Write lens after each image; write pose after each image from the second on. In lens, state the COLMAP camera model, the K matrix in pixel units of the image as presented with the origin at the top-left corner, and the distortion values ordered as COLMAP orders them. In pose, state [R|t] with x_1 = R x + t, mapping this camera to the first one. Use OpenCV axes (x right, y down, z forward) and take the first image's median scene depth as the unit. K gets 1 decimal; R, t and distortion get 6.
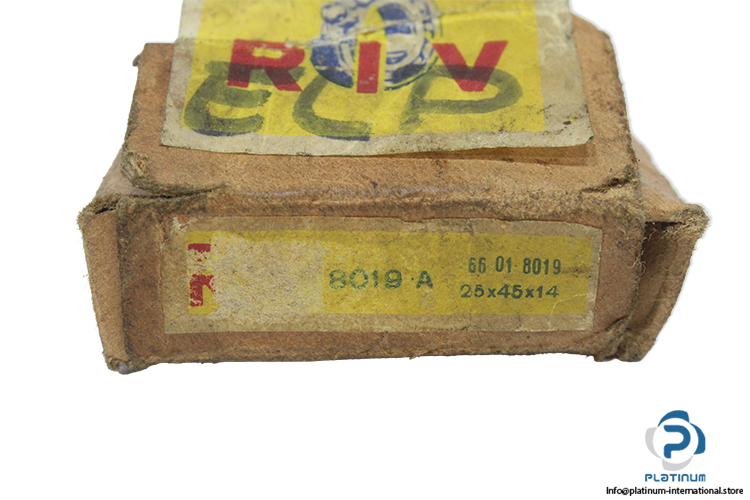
lens RADIAL K [[1688.2, 0, 375.0], [0, 1688.2, 250.0], [0, 0, 1]] dist [-0.015782, -0.060620]
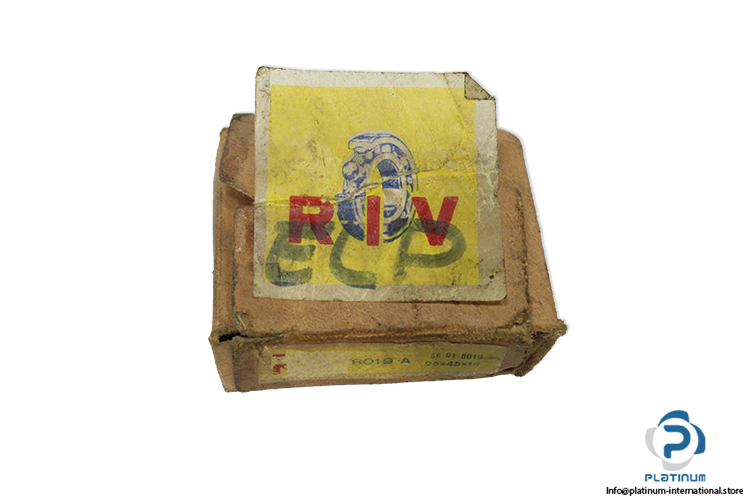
lens RADIAL K [[1391.3, 0, 375.0], [0, 1391.3, 250.0], [0, 0, 1]] dist [-0.012090, -0.010974]
pose [[0.998373, -0.009260, 0.056271, -0.080789], [-0.022336, 0.844399, 0.535248, -0.831656], [-0.052471, -0.535634, 0.842818, -0.158880]]
